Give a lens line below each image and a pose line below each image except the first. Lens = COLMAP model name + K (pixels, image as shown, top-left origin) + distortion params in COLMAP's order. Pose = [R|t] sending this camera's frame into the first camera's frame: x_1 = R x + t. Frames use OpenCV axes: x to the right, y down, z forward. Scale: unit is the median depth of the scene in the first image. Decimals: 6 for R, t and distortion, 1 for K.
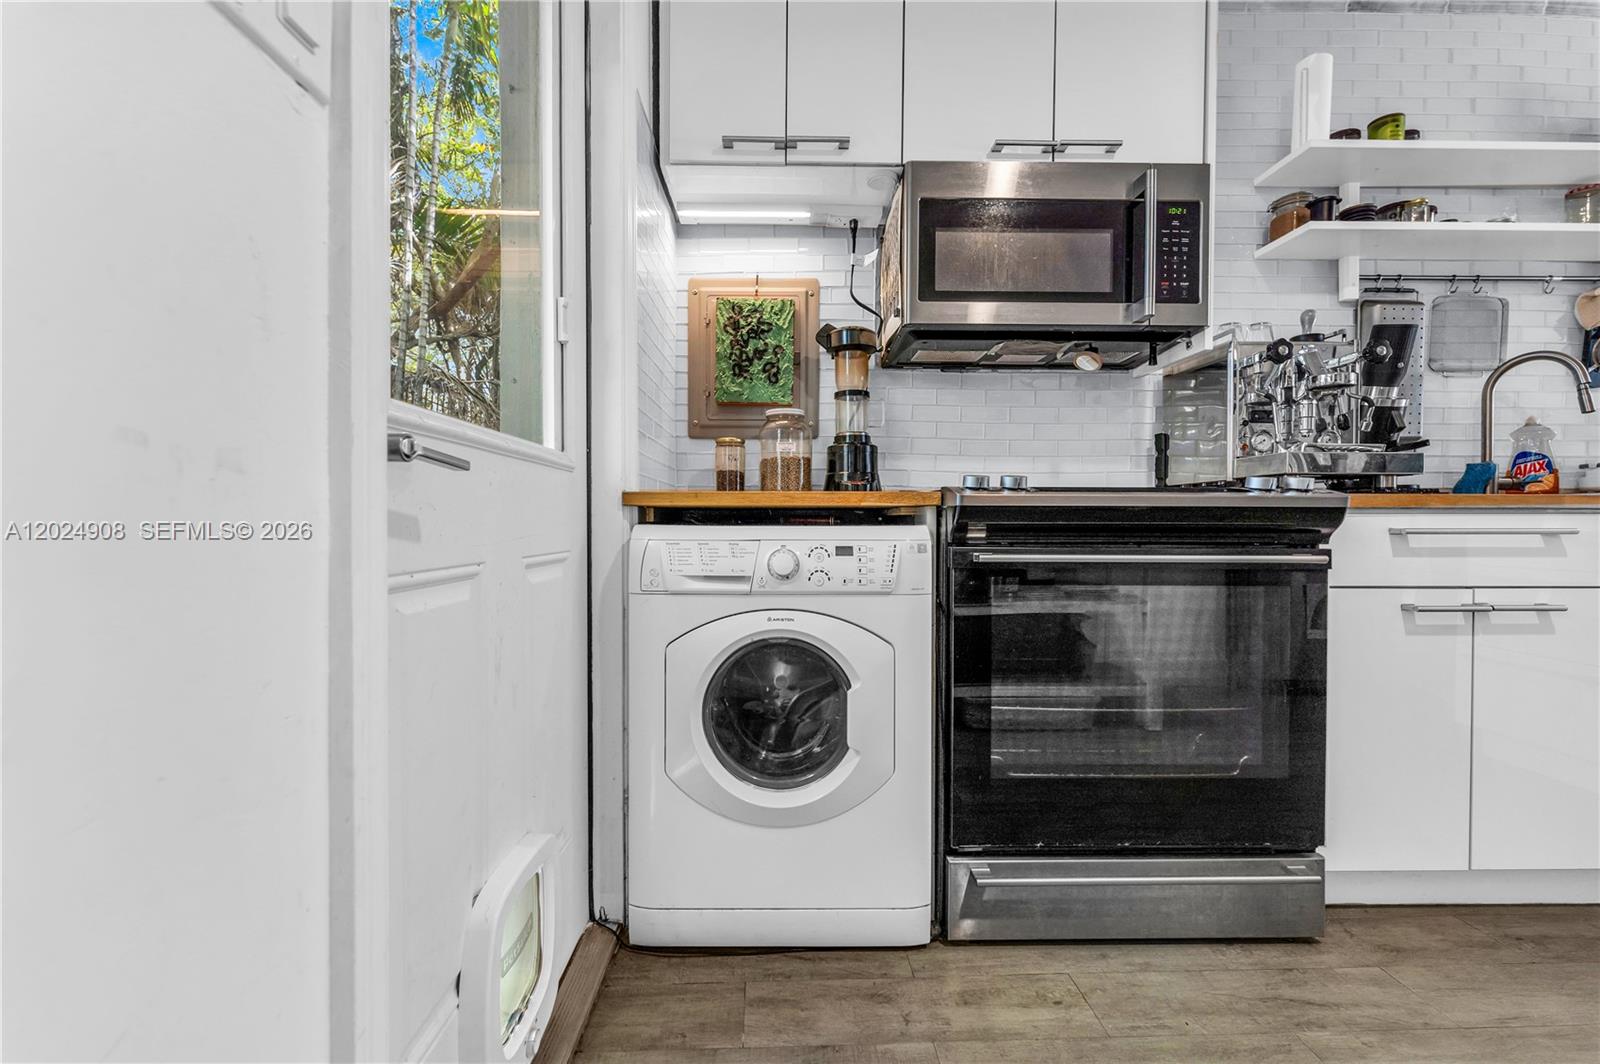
lens RADIAL K [[650.6, 0, 800.1], [0, 650.6, 525.7], [0, 0, 1]] dist [0.001995, -0.001346]
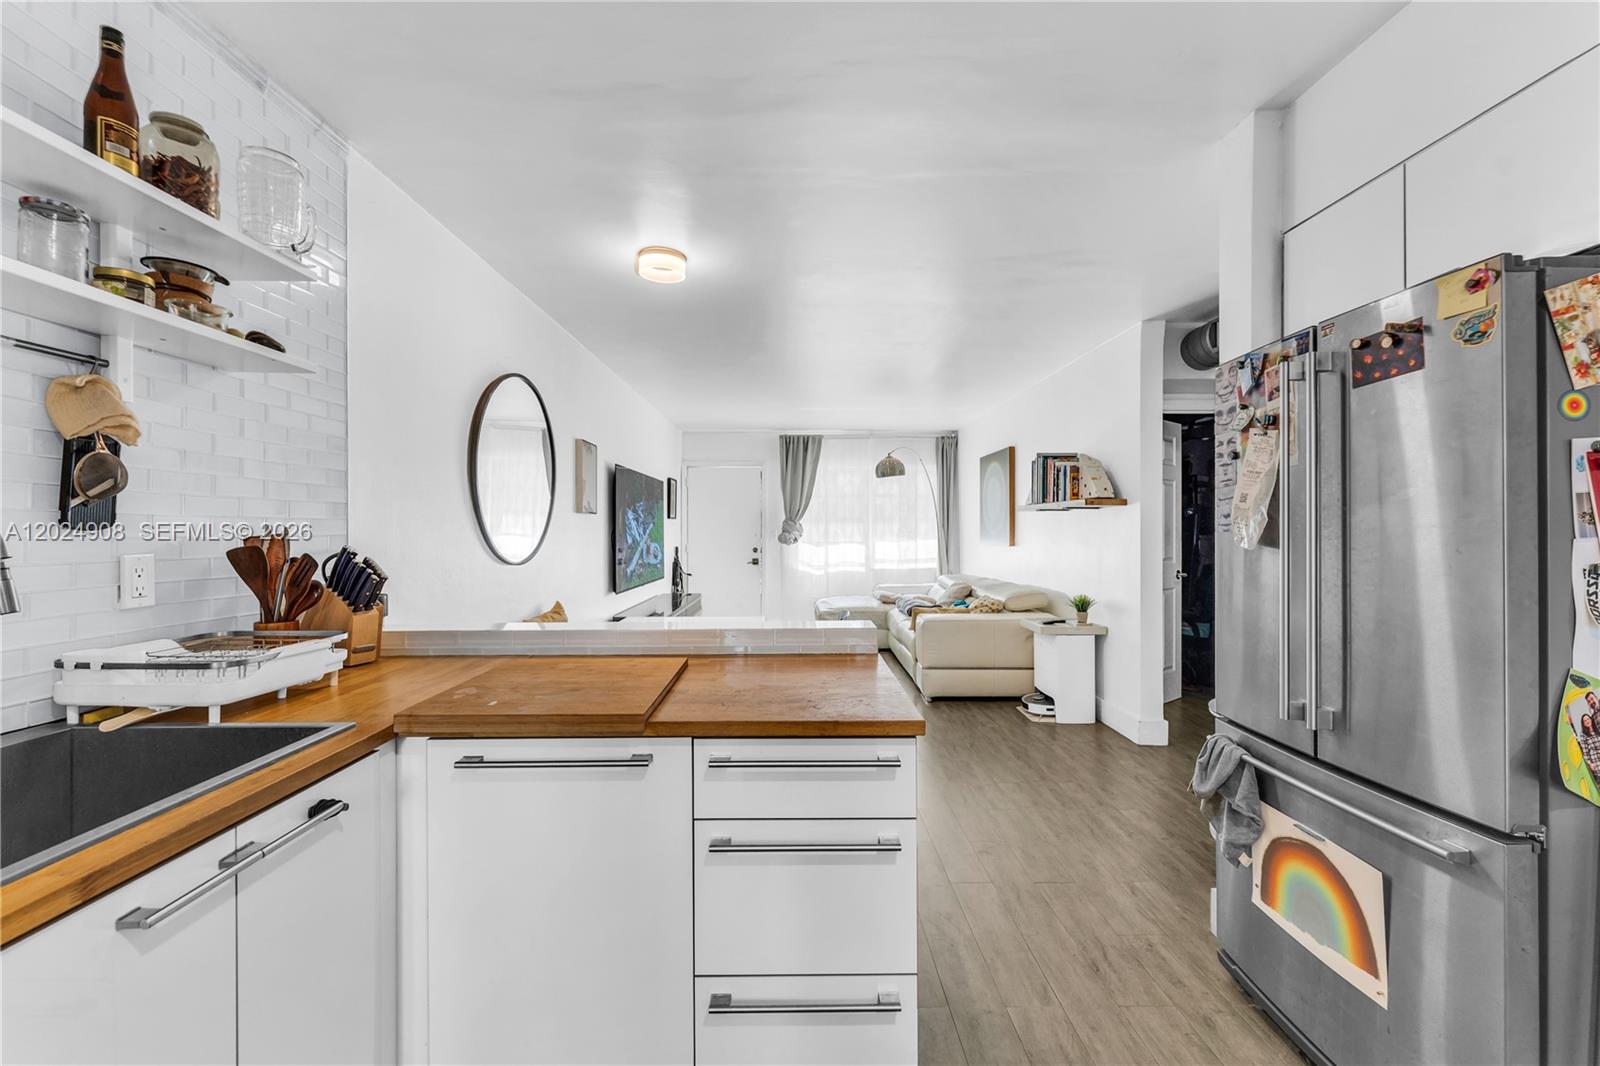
lens RADIAL K [[650.6, 0, 799.6], [0, 650.6, 527.1], [0, 0, 1]] dist [0.001995, -0.001346]
pose [[0.007728, 0.002379, 0.999967, 0.766691], [0.007692, 0.999967, -0.002438, -0.269178], [-0.999941, 0.007711, 0.007709, 0.388217]]
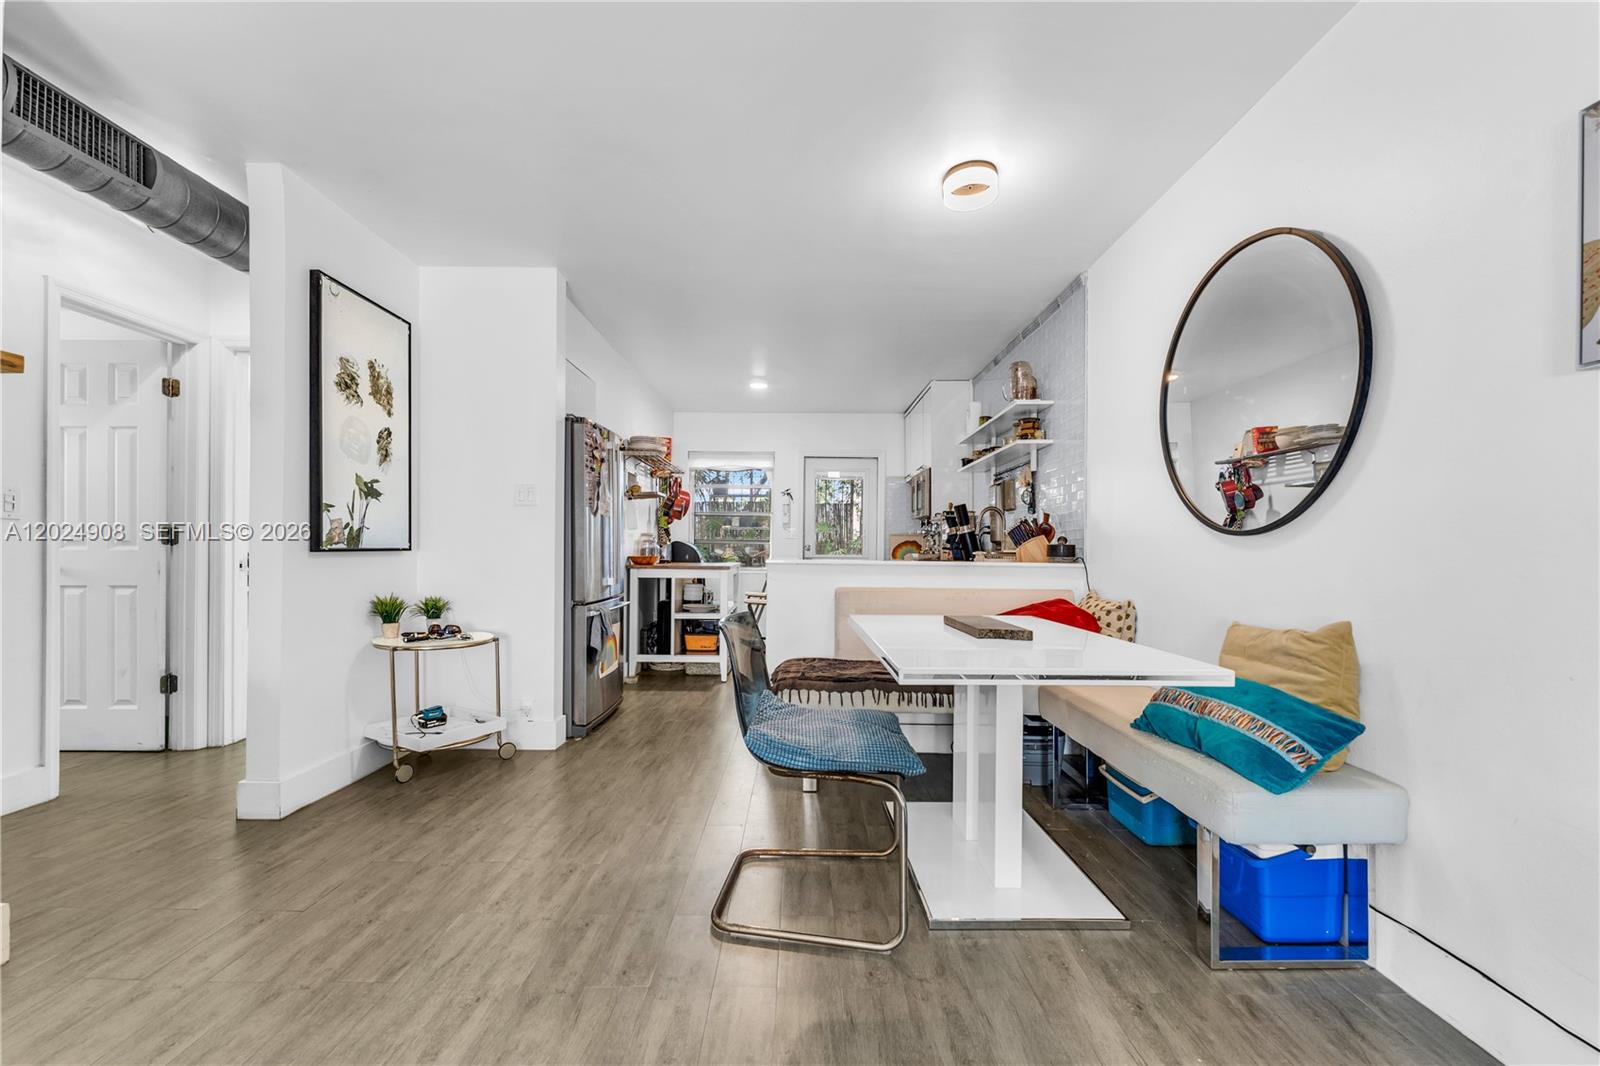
lens RADIAL K [[650.6, 0, 799.4], [0, 650.6, 560.6], [0, 0, 1]] dist [0.001995, -0.001346]
pose [[-0.020229, 0.016416, -0.999661, 4.192713], [-0.011854, 0.999791, 0.016658, -0.120171], [0.999725, 0.012187, -0.020030, 0.413786]]
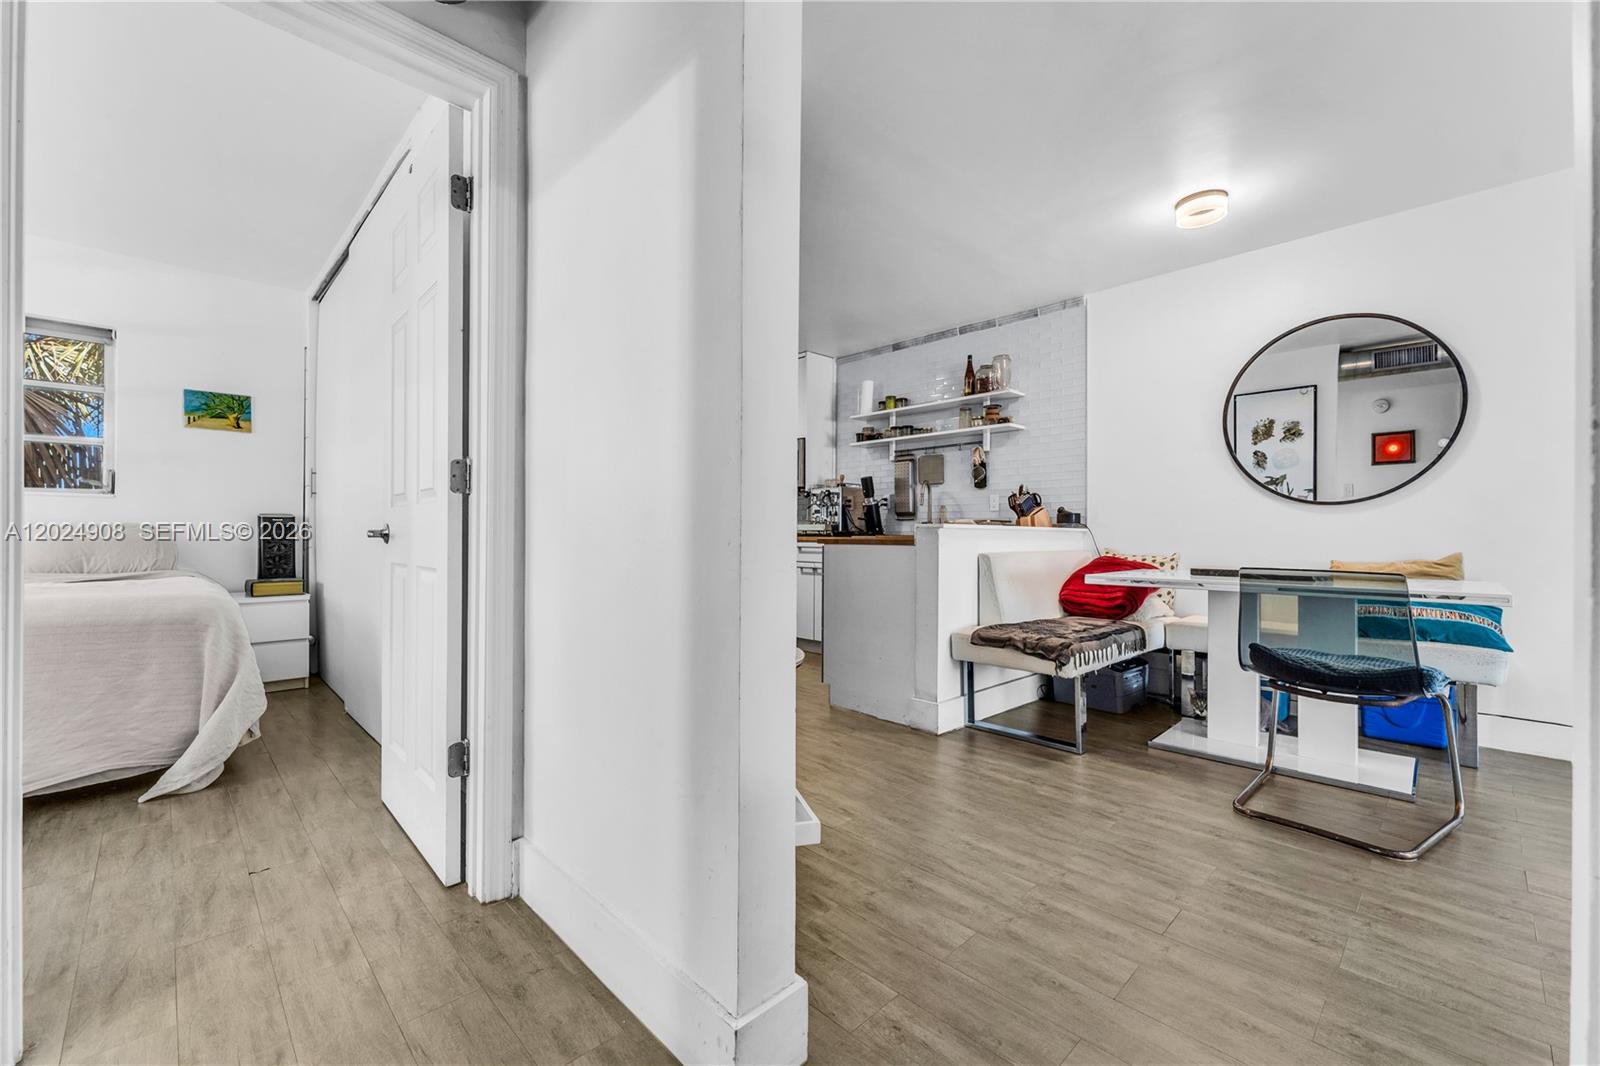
lens RADIAL K [[650.6, 0, 792.5], [0, 650.6, 528.8], [0, 0, 1]] dist [0.001995, -0.001346]
pose [[0.680388, -0.003459, -0.732844, 3.183045], [-0.009167, 0.999870, -0.013229, -0.039820], [0.732795, 0.015719, 0.680268, -1.385643]]
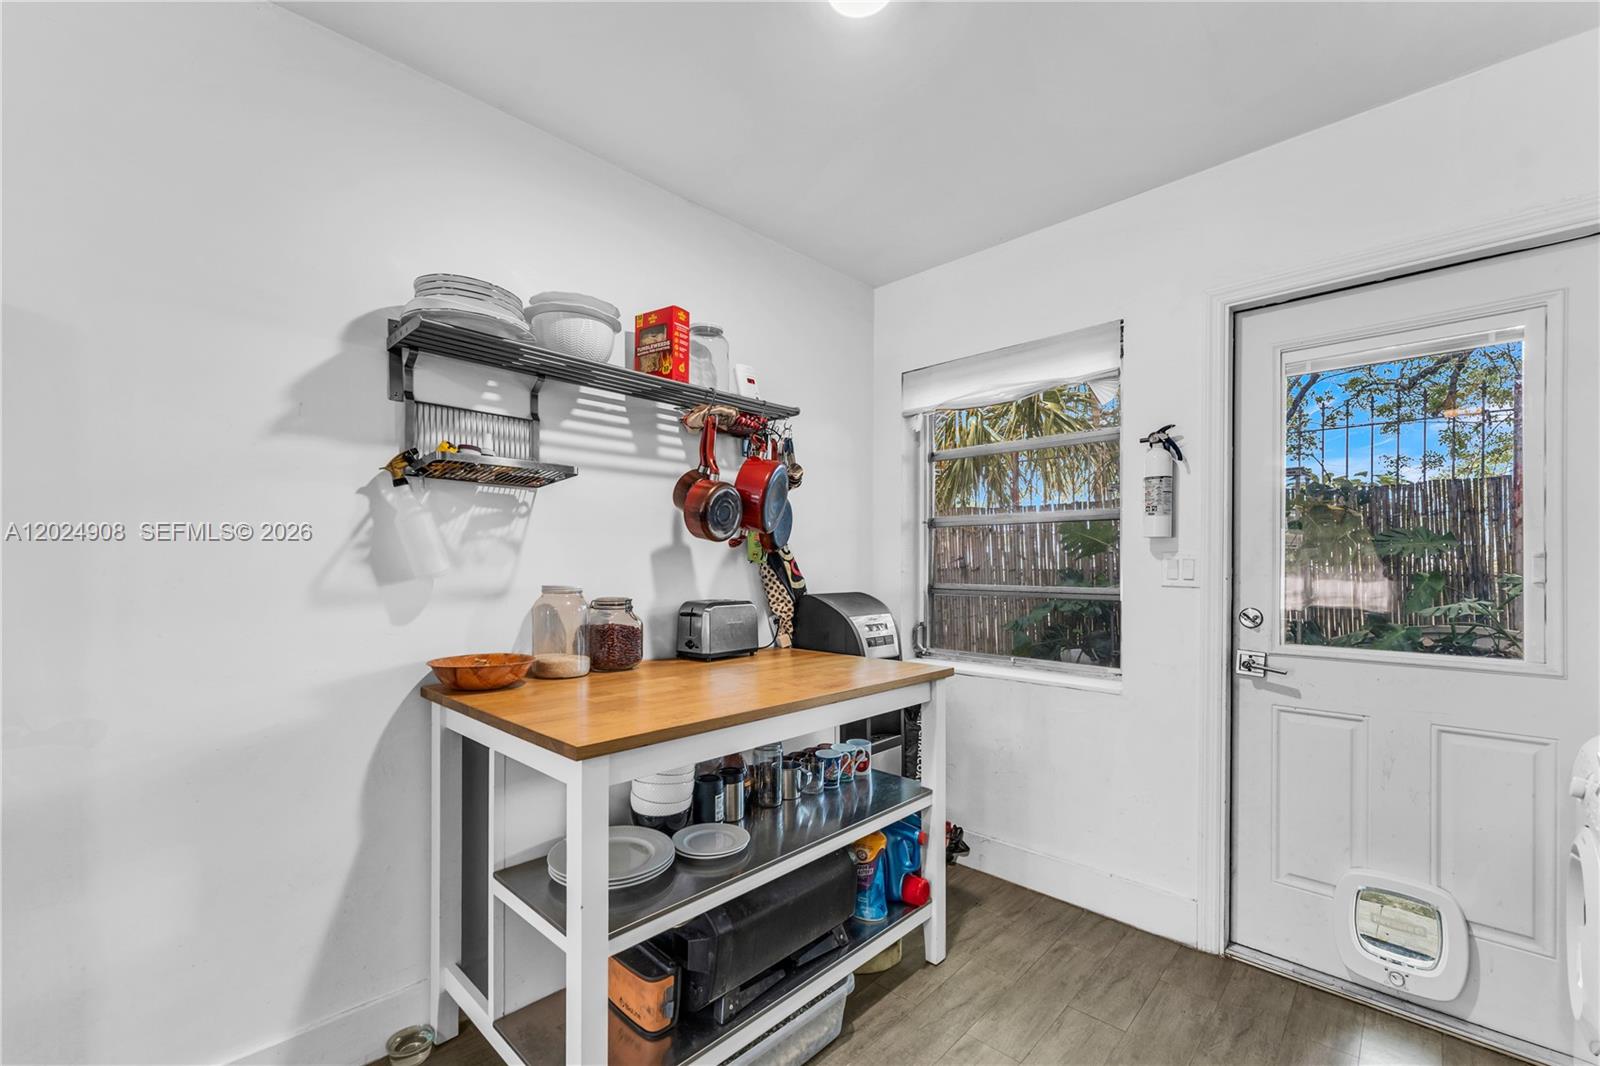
lens RADIAL K [[668.9, 0, 795.8], [0, 668.9, 566.3], [0, 0, 1]] dist [0.000055, -0.000157]
pose [[-0.713298, -0.004395, -0.700847, 1.324038], [-0.008314, 0.999963, 0.002191, -0.236138], [0.700812, 0.007390, -0.713308, 0.697805]]
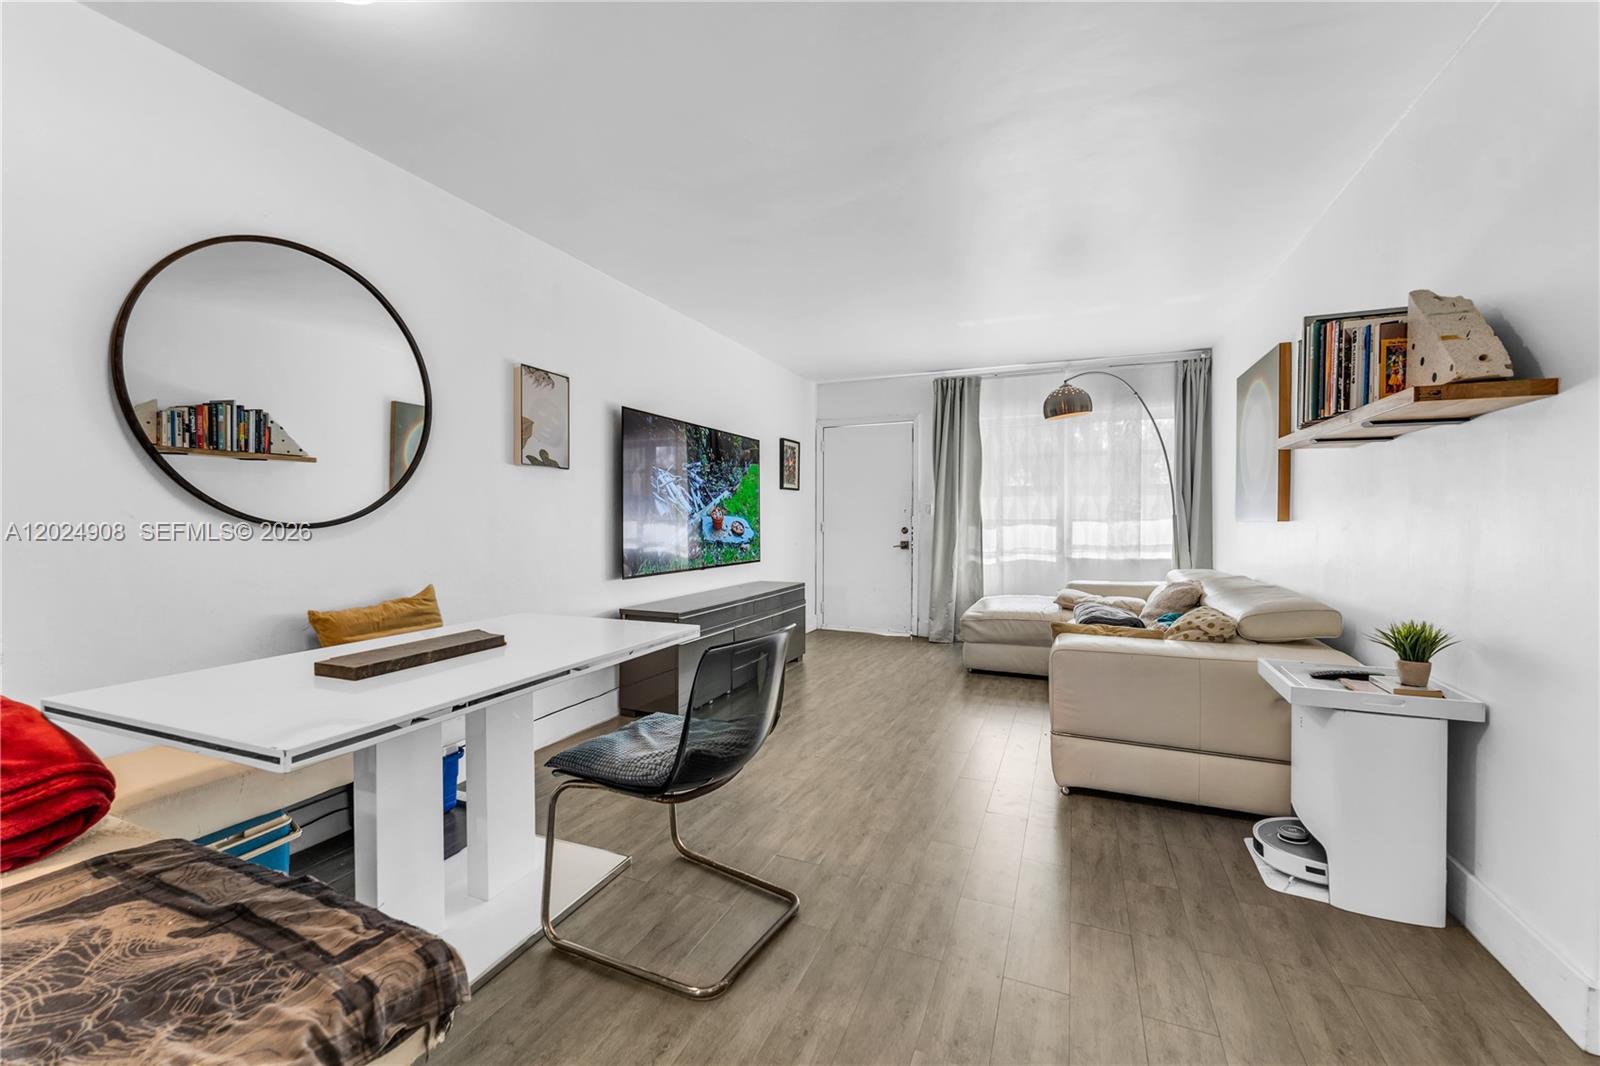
lens RADIAL K [[650.6, 0, 792.3], [0, 650.6, 528.9], [0, 0, 1]] dist [0.001995, -0.001346]
pose [[0.411500, -0.015792, 0.911273, 1.986615], [0.005685, 0.999875, 0.014761, -0.173772], [-0.911392, -0.000893, 0.411539, -0.240997]]
